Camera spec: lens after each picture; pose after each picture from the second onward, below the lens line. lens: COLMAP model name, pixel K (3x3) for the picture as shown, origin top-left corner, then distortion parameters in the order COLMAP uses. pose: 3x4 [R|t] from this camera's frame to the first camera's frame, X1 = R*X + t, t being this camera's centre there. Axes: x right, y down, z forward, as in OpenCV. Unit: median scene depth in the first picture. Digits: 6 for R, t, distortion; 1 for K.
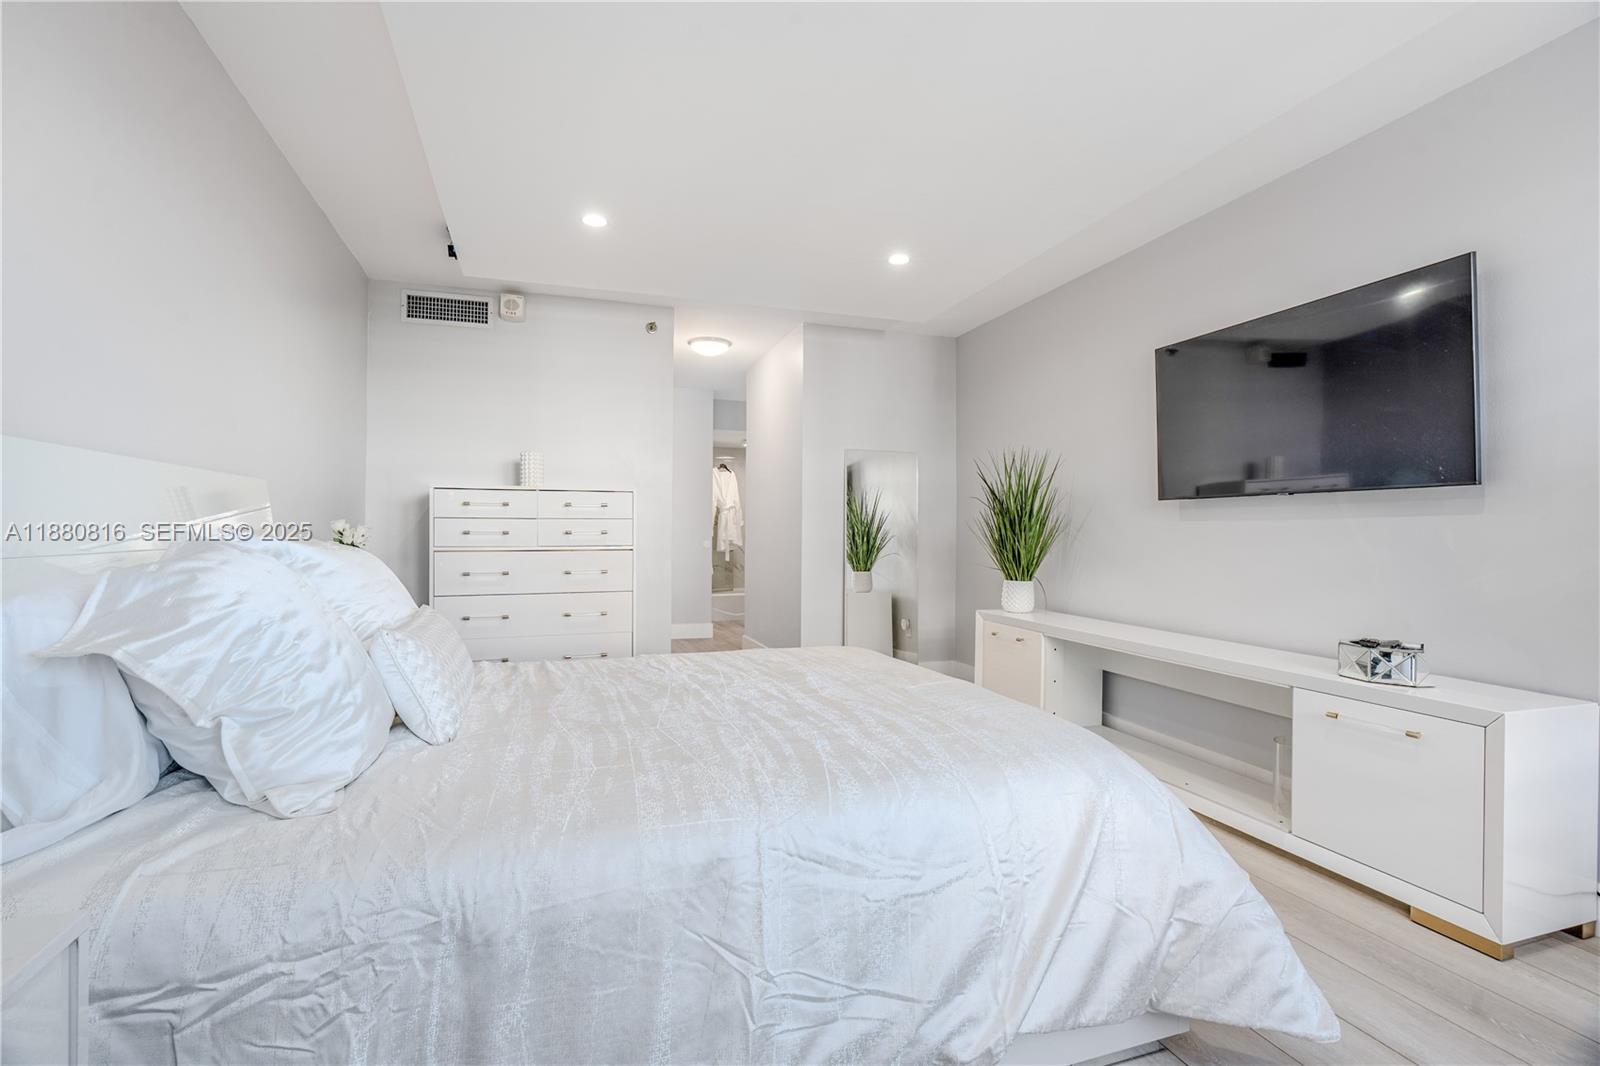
lens RADIAL K [[716.8, 0, 790.3], [0, 716.8, 522.6], [0, 0, 1]] dist [-0.005772, 0.000000]
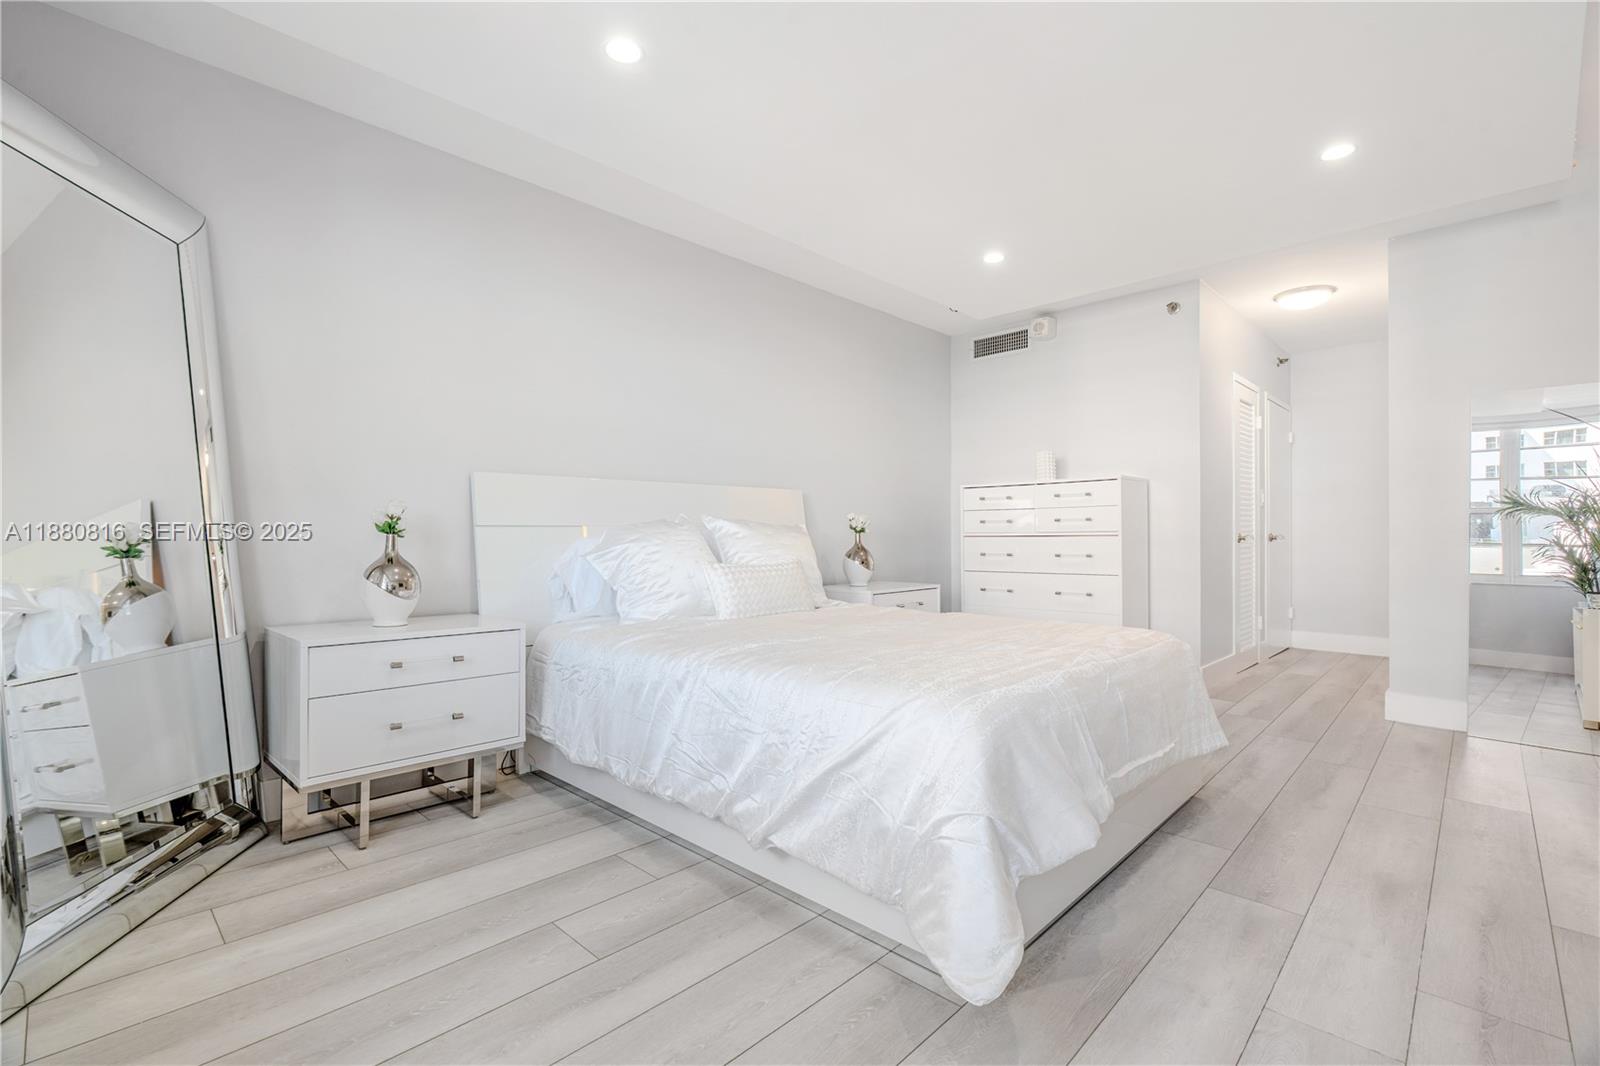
lens RADIAL K [[733.1, 0, 796.9], [0, 733.1, 516.3], [0, 0, 1]] dist [0.001299, 0.000303]
pose [[0.452706, -0.026759, -0.891258, 0.488174], [0.015943, 0.999633, -0.021914, 0.024414], [0.891517, -0.004289, 0.452966, 0.103997]]
